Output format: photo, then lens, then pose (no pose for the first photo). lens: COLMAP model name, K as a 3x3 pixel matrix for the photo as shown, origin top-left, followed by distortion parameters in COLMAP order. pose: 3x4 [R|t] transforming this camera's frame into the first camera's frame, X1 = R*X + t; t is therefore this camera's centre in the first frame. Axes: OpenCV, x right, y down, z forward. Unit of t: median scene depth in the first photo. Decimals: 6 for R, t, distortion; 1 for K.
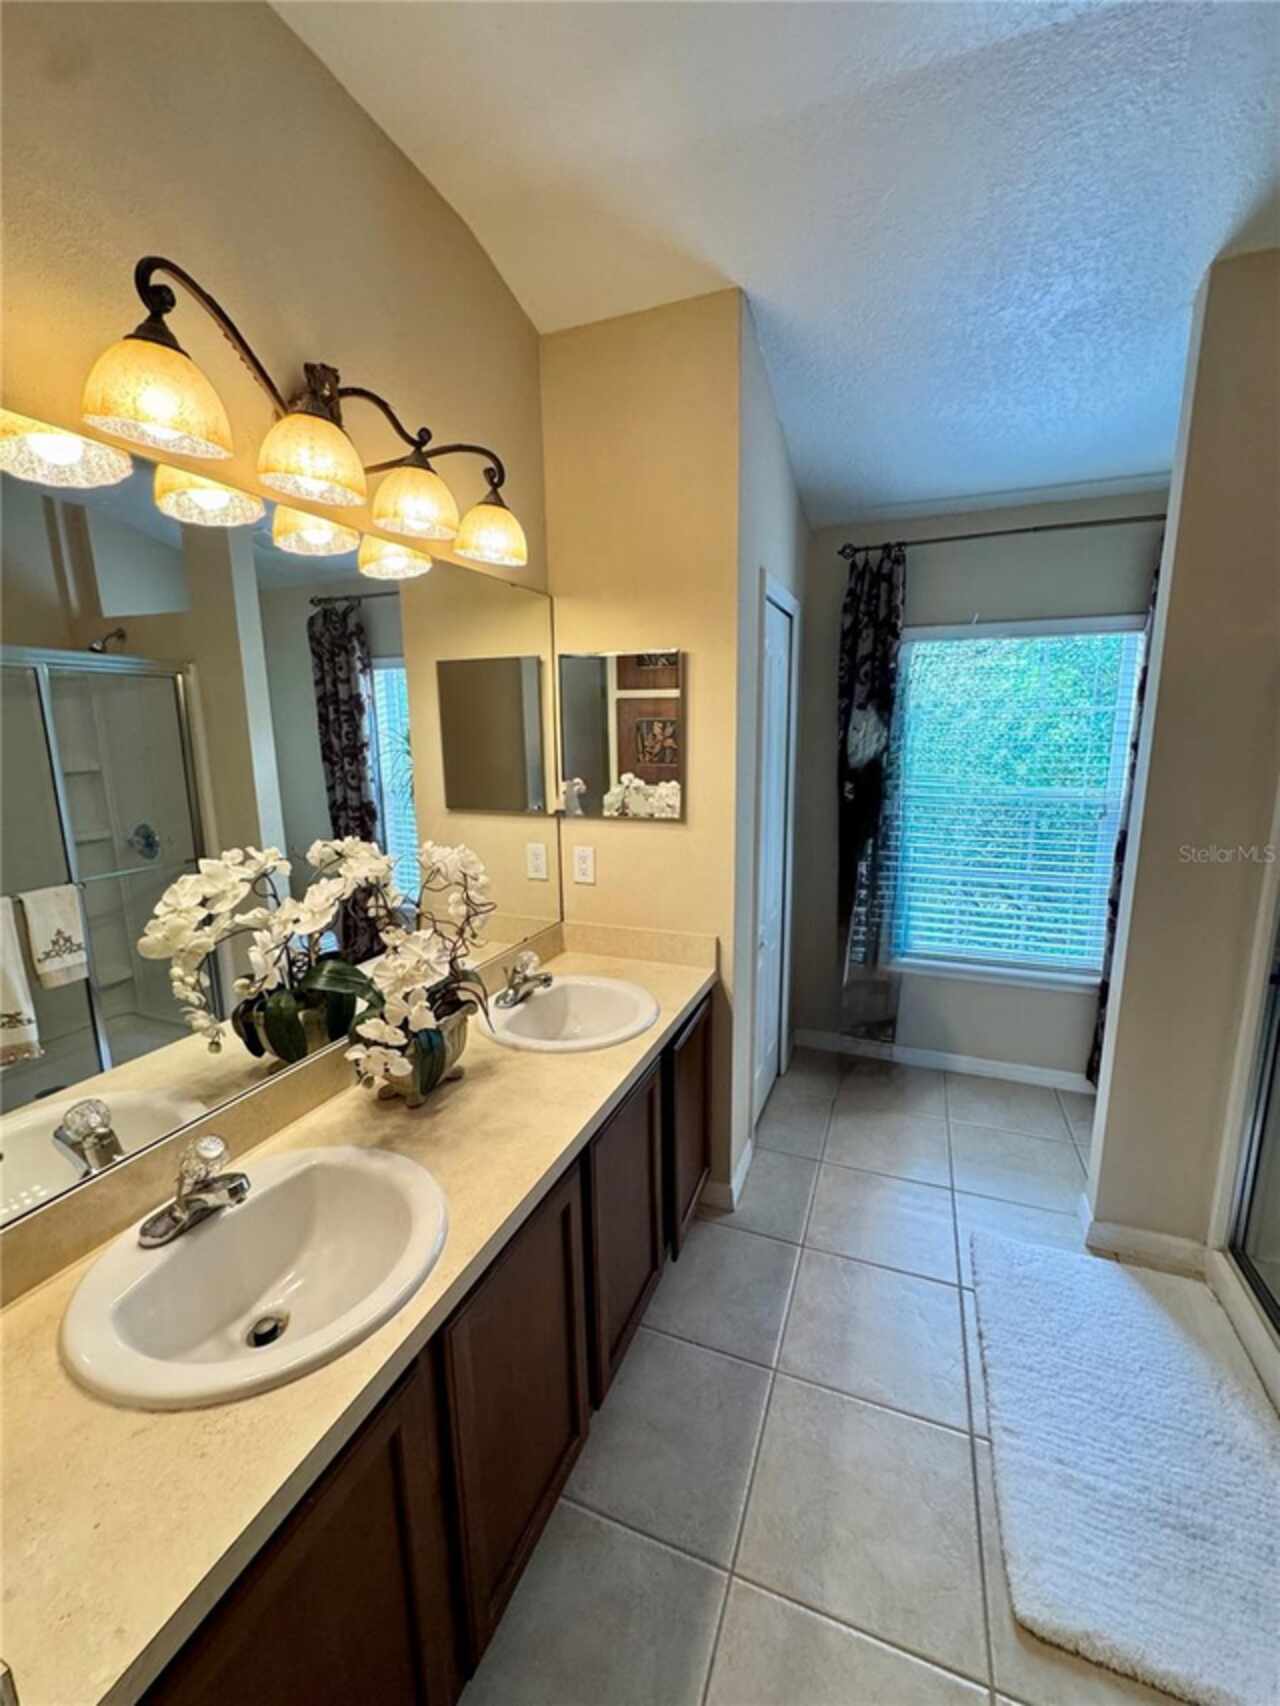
lens RADIAL K [[683.4, 0, 641.0], [0, 683.4, 852.0], [0, 0, 1]] dist [-0.003897, -0.000363]
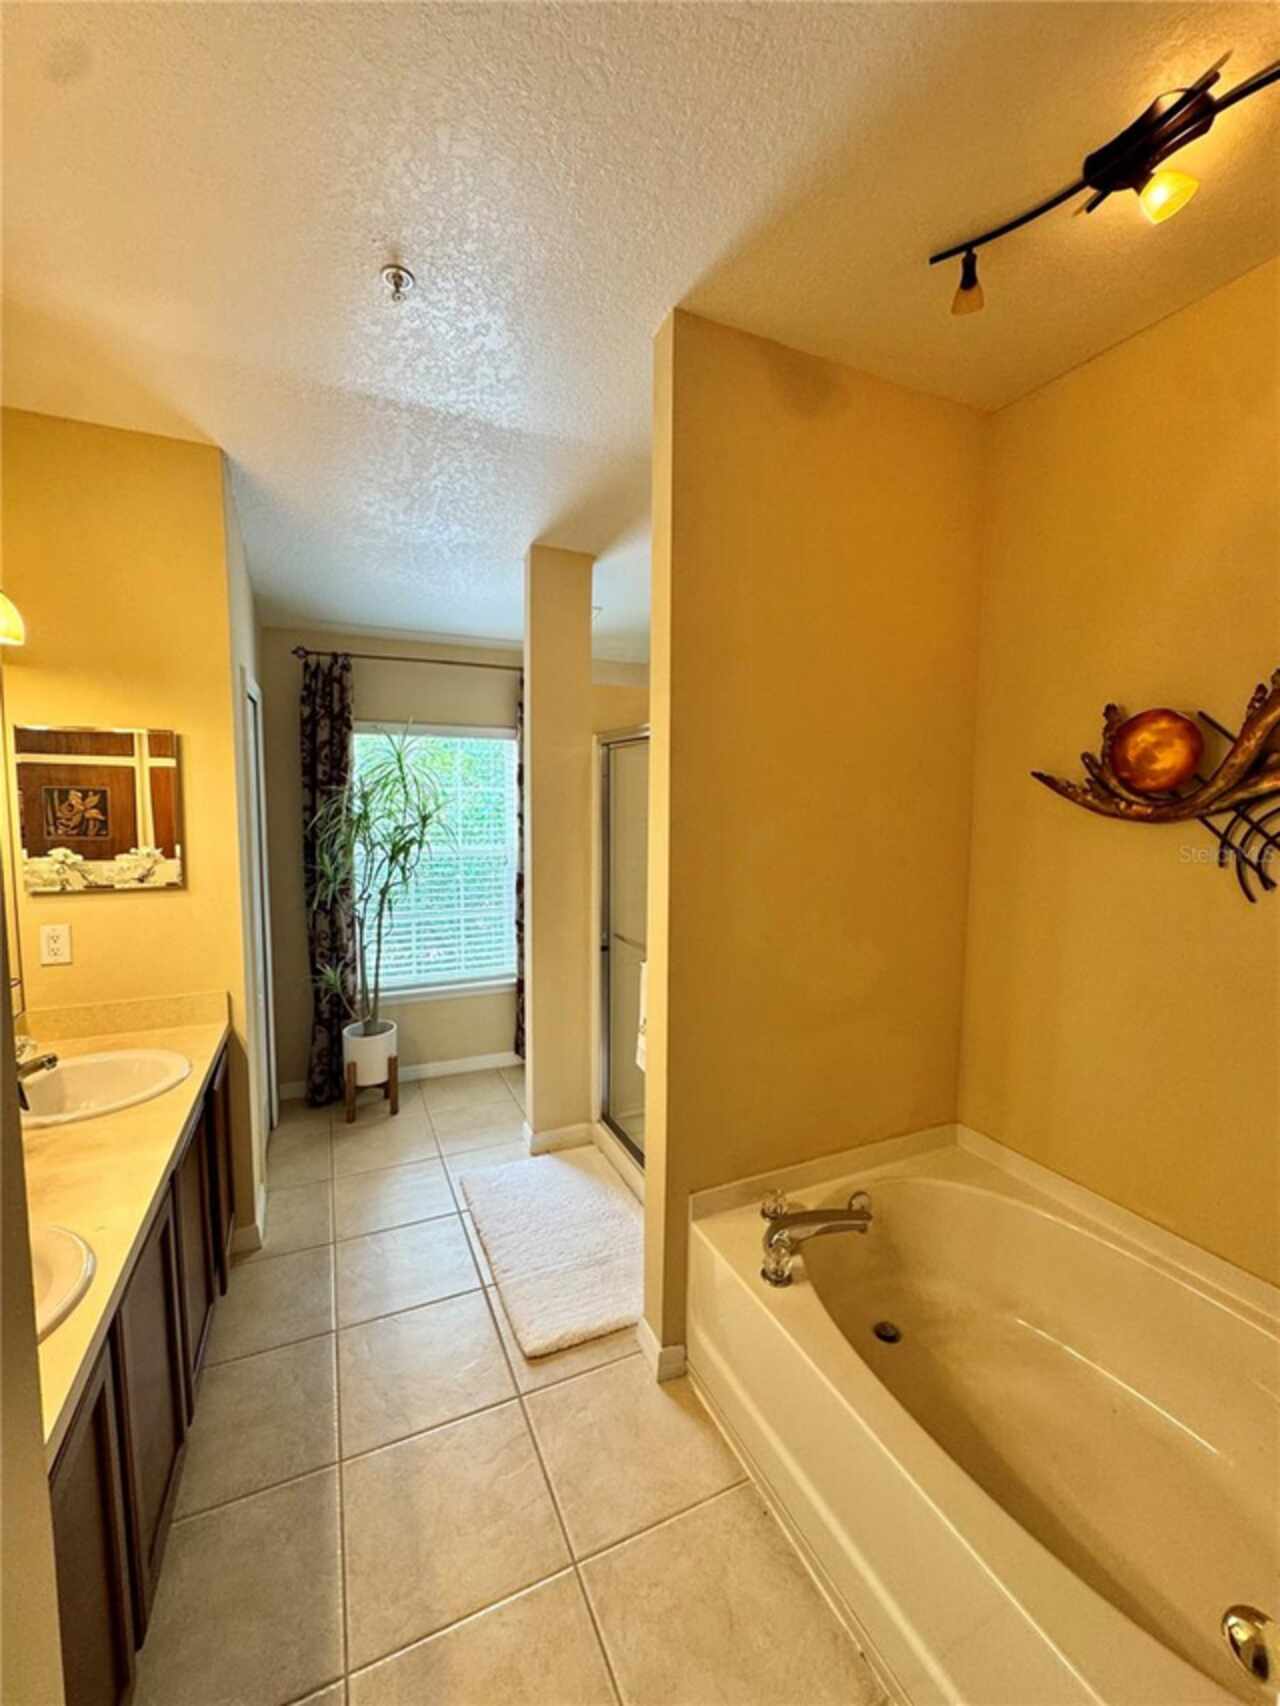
lens RADIAL K [[683.4, 0, 641.0], [0, 683.4, 852.0], [0, 0, 1]] dist [-0.003897, -0.000363]
pose [[0.689135, -0.044336, 0.723275, -0.161706], [0.114275, 0.992286, -0.048055, 0.023600], [-0.715566, 0.115769, 0.688886, -0.191874]]
